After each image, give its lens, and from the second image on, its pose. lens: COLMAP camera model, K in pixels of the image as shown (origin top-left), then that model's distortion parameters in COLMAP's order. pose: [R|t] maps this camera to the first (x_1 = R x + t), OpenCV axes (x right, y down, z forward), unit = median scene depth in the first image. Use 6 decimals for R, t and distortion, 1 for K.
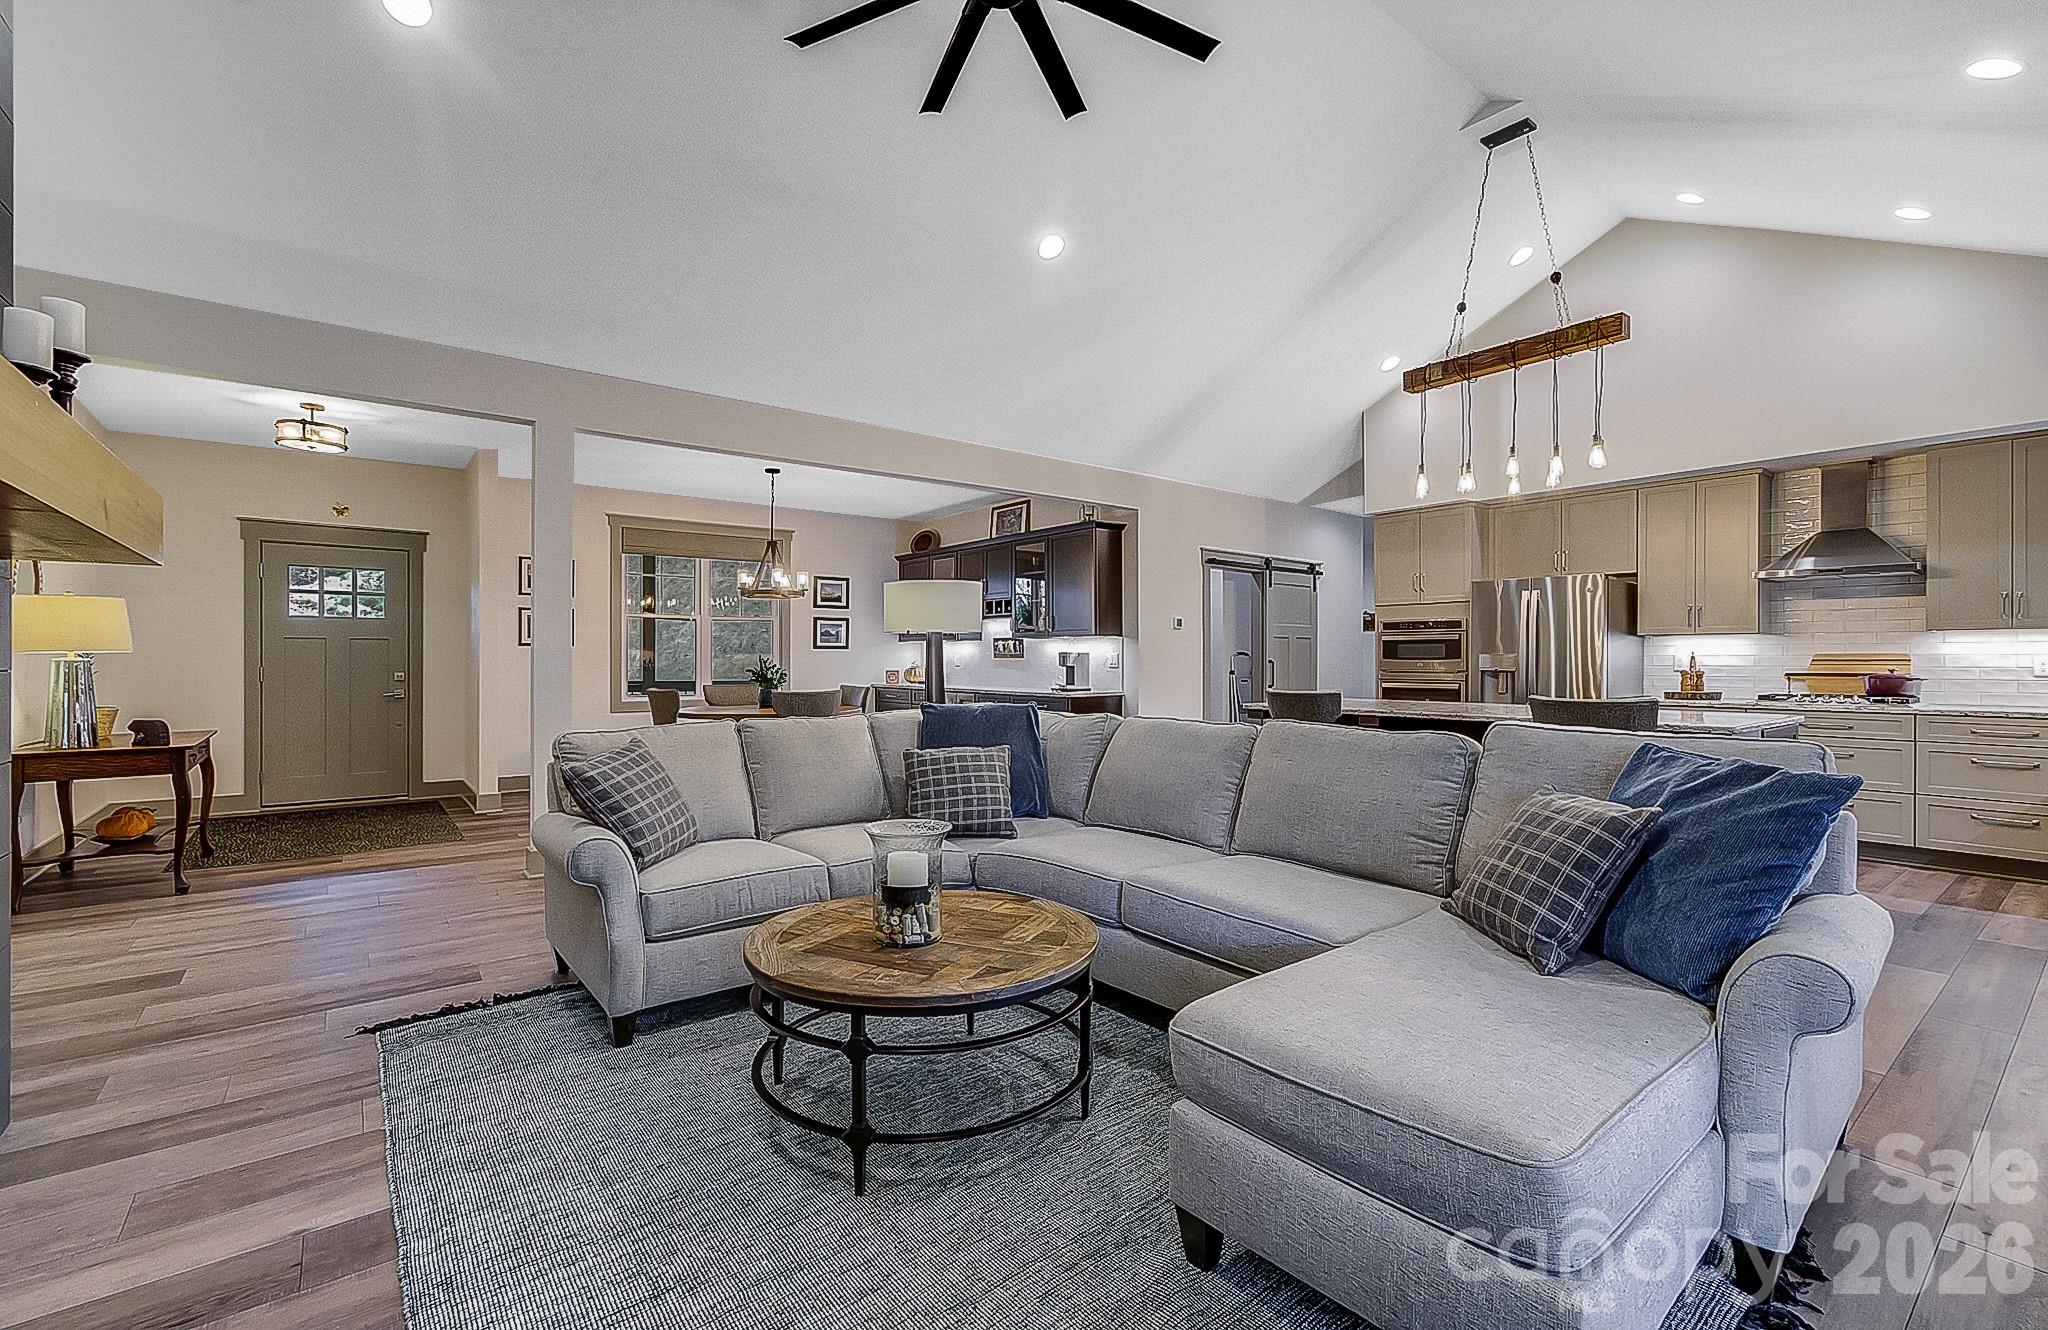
lens RADIAL K [[859.5, 0, 1019.4], [0, 859.5, 662.1], [0, 0, 1]] dist [0.000579, -0.000042]
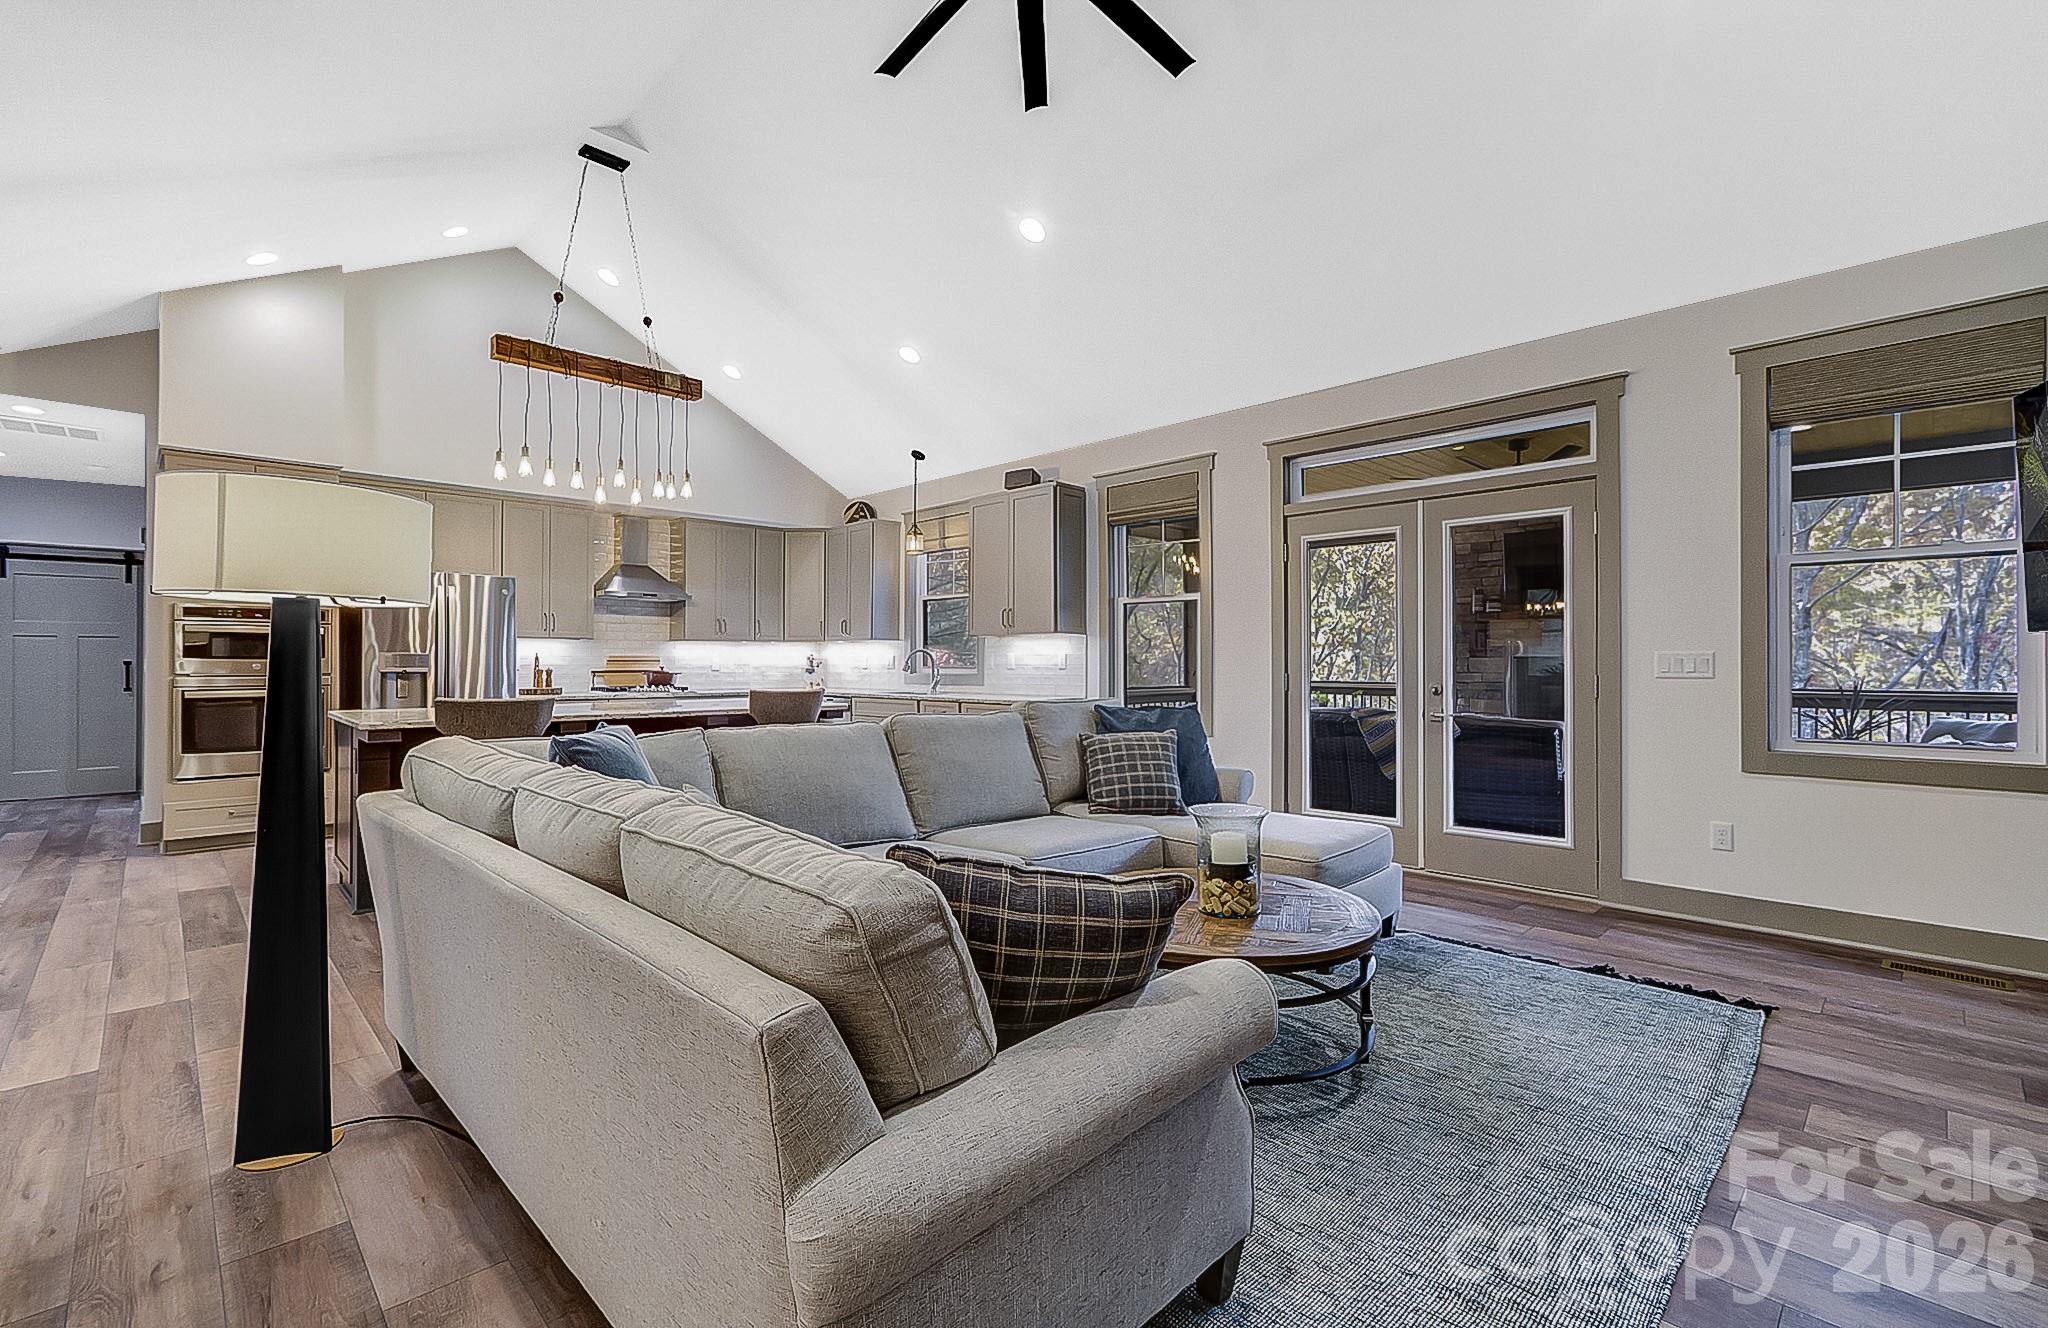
lens RADIAL K [[859.5, 0, 1019.4], [0, 859.5, 661.1], [0, 0, 1]] dist [0.000579, -0.000042]
pose [[-0.140135, 0.003374, 0.990127, -0.533678], [0.004115, 0.999988, -0.002825, 0.005074], [-0.990124, 0.003678, -0.140147, 0.637563]]
